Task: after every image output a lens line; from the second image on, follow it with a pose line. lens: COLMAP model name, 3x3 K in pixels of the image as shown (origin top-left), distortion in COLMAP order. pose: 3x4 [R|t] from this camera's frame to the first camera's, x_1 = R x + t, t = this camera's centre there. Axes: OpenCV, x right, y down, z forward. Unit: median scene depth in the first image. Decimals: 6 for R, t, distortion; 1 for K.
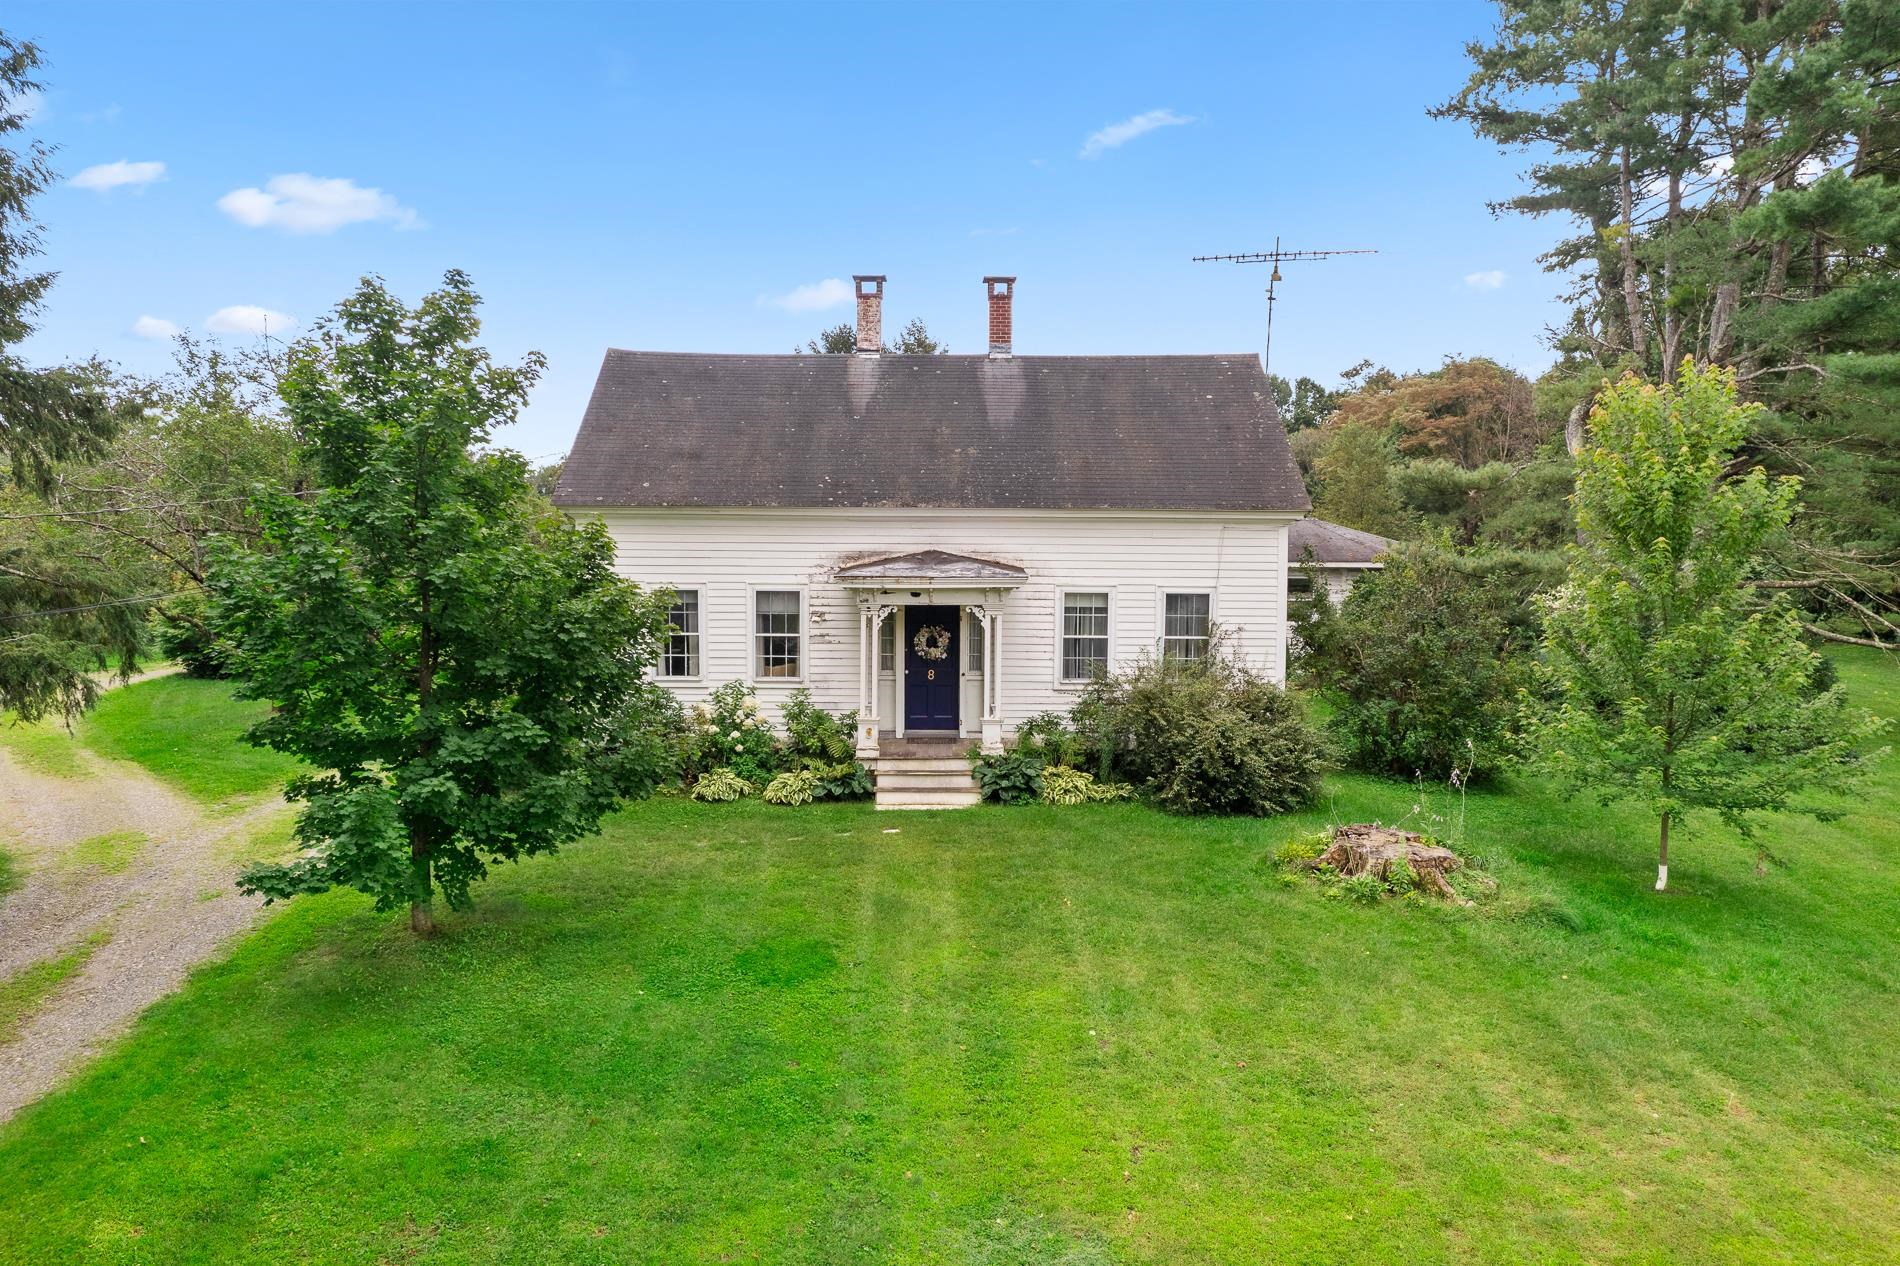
lens RADIAL K [[1530.0, 0, 950.0], [0, 1530.0, 632.9], [0, 0, 1]] dist [-0.001302, -0.000741]
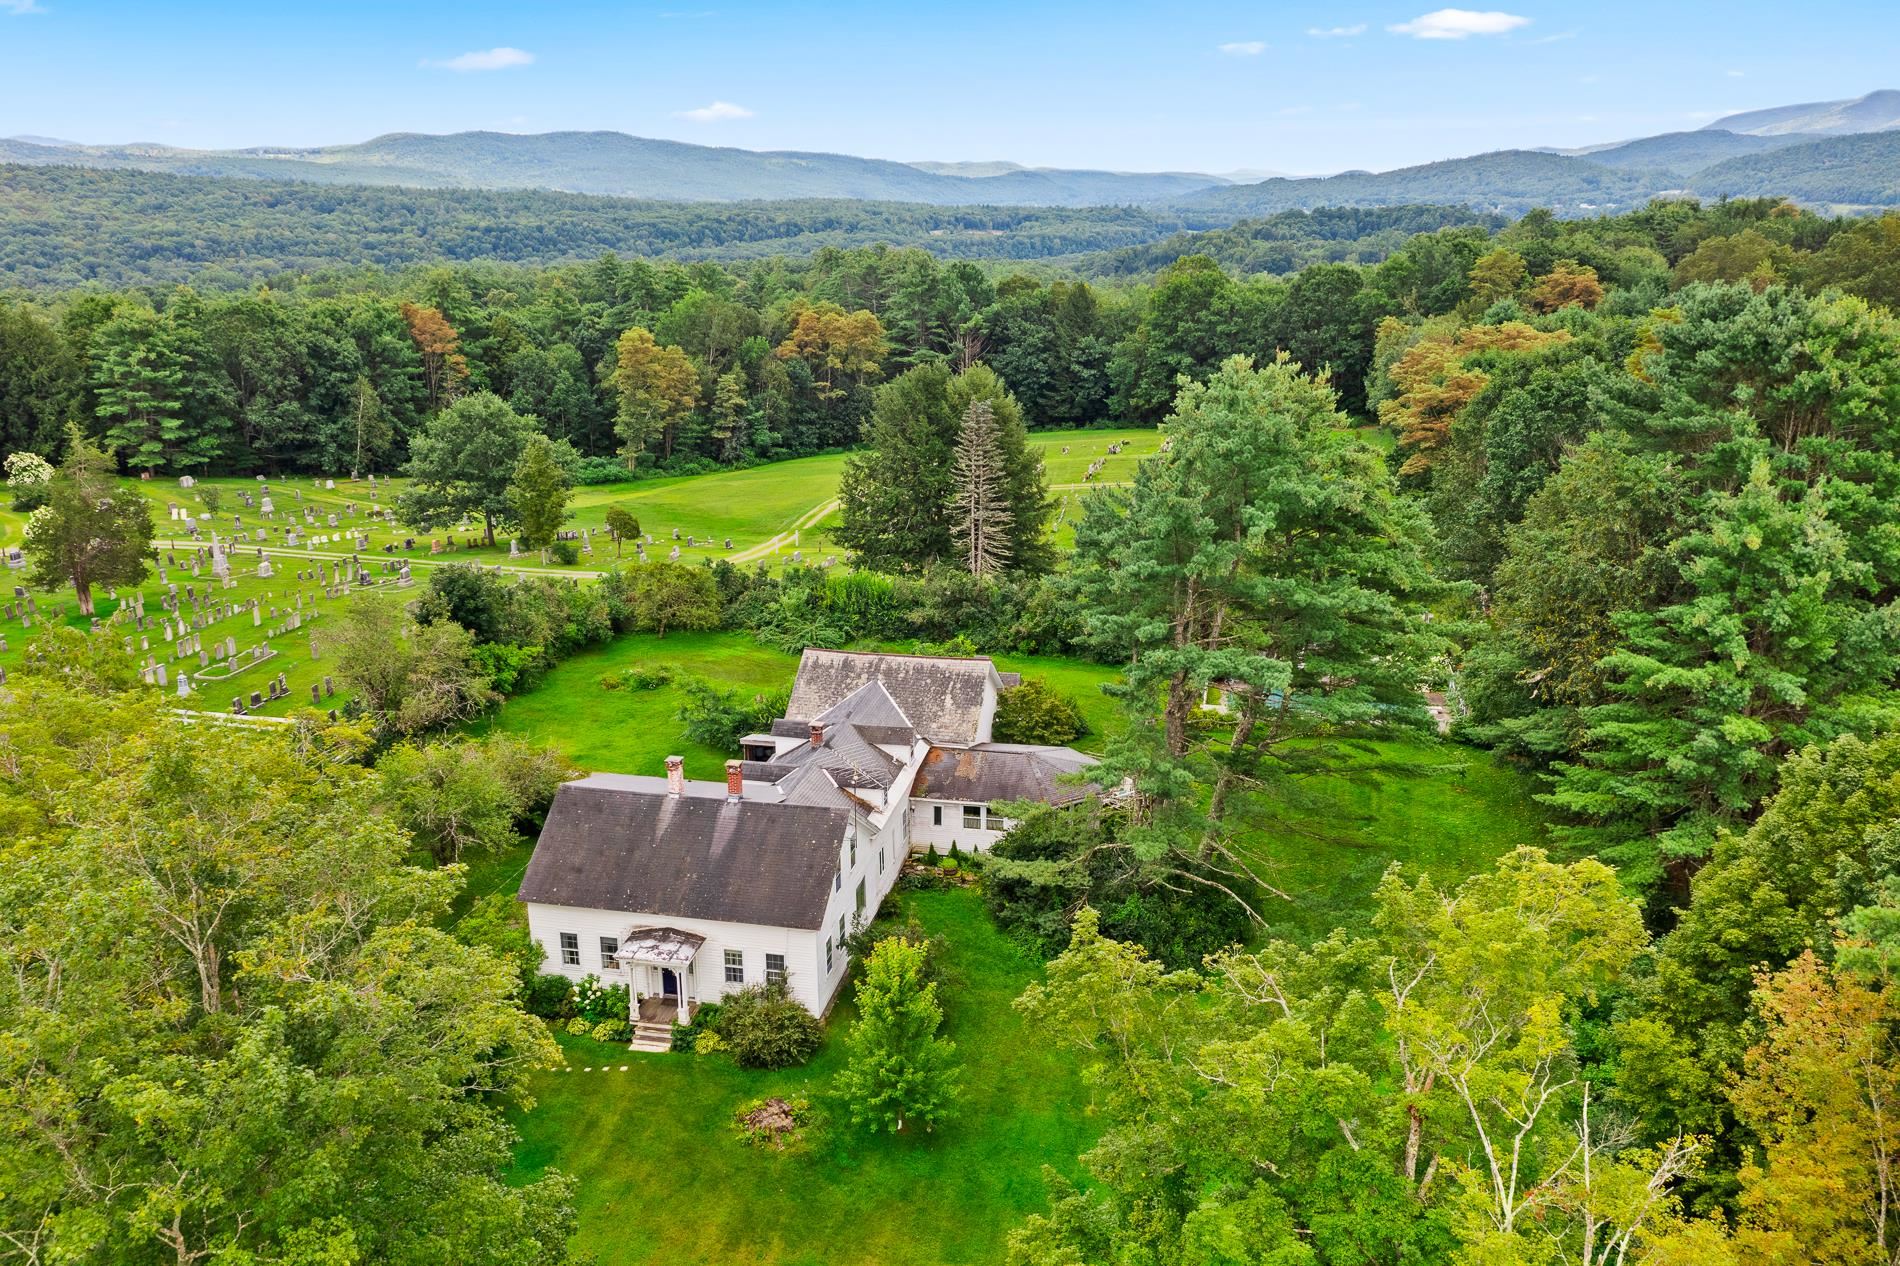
lens RADIAL K [[1530.0, 0, 949.8], [0, 1530.0, 633.1], [0, 0, 1]] dist [-0.001302, -0.000741]
pose [[0.982011, 0.046921, -0.182901, 0.812527], [-0.008911, 0.979070, 0.203327, -0.969193], [0.188613, -0.198040, 0.961876, -1.069762]]
